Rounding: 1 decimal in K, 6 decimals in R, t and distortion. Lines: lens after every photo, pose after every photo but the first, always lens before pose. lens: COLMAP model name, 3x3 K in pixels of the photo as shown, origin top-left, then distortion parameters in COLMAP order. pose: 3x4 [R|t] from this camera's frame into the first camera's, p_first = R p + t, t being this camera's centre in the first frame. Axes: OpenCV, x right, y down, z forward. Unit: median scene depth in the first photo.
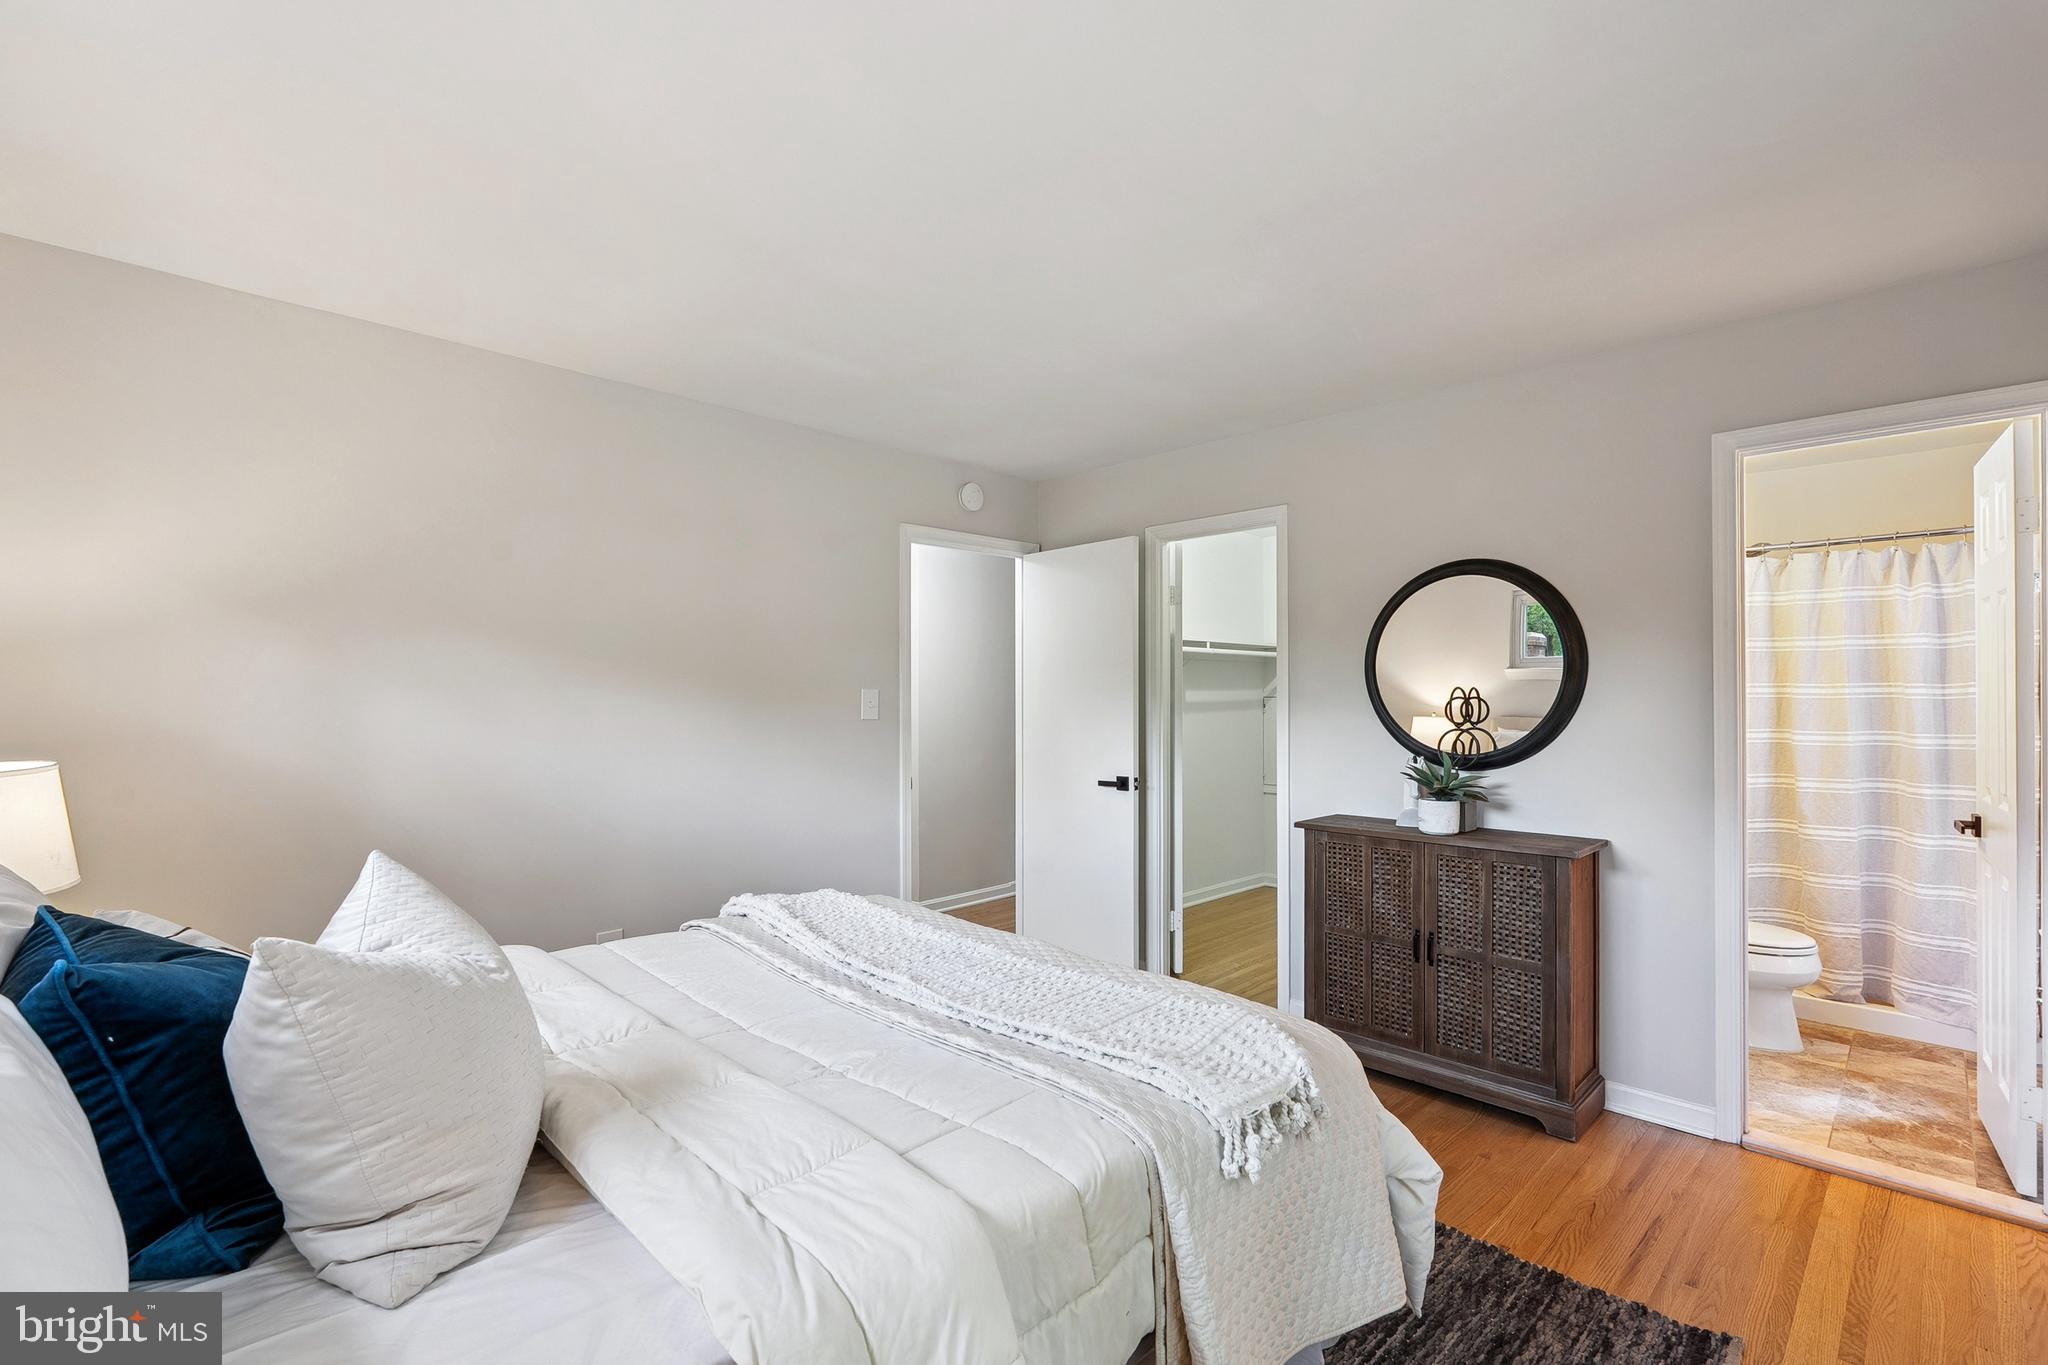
lens RADIAL K [[914.1, 0, 1031.0], [0, 914.1, 683.7], [0, 0, 1]] dist [0.000974, -0.000047]
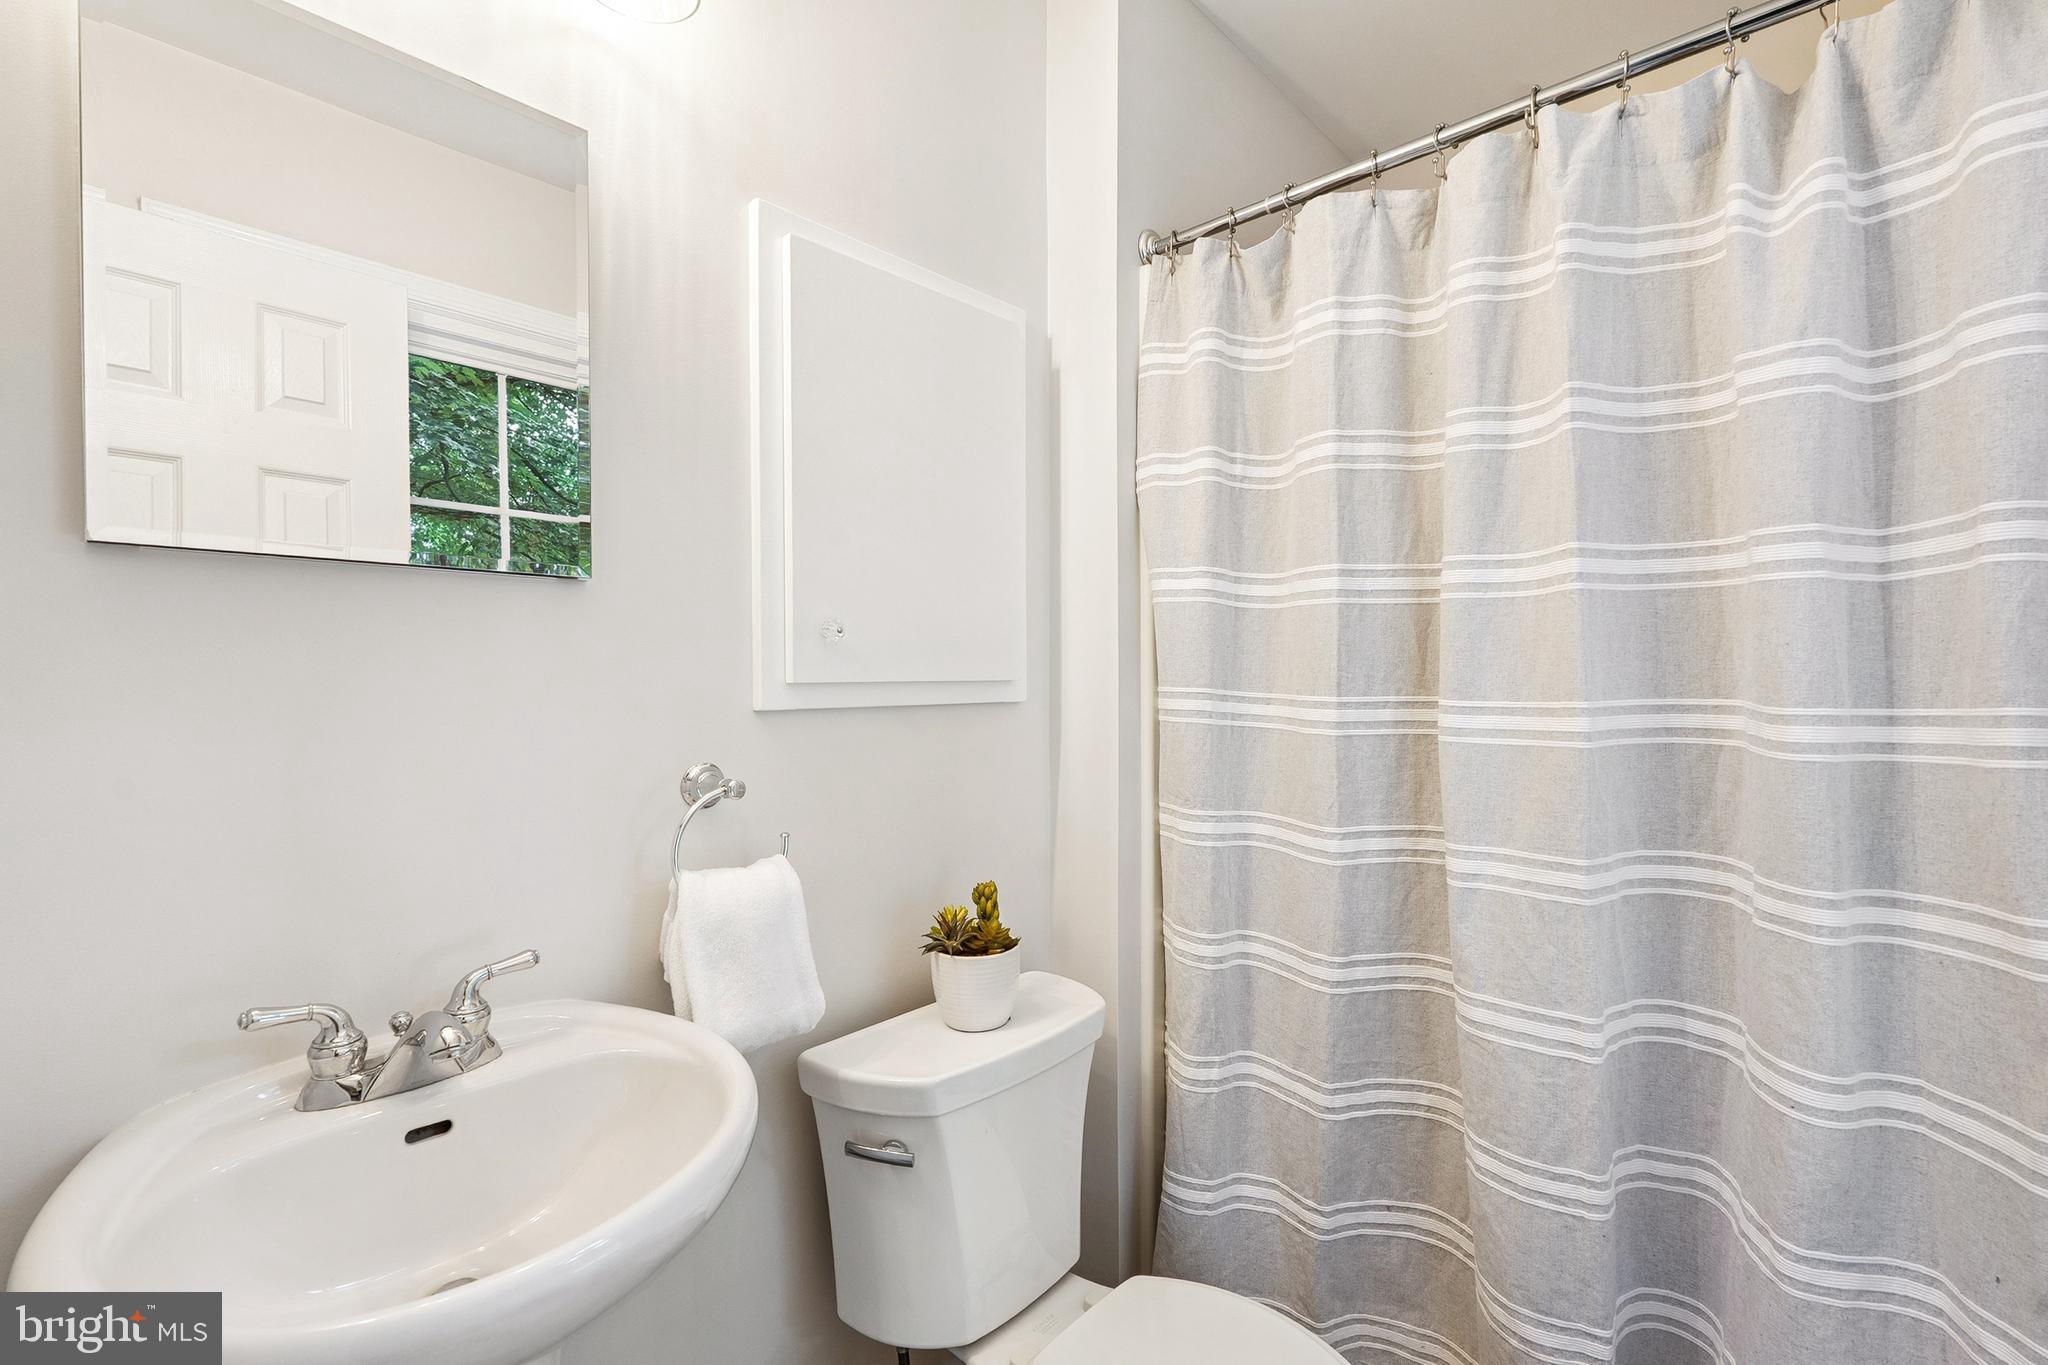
lens RADIAL K [[914.1, 0, 1016.9], [0, 914.1, 684.2], [0, 0, 1]] dist [0.000974, -0.000047]
pose [[0.999512, -0.004400, 0.030922, 0.708273], [0.003765, 0.999781, 0.020572, 0.039821], [-0.031006, -0.020446, 0.999310, 0.712139]]
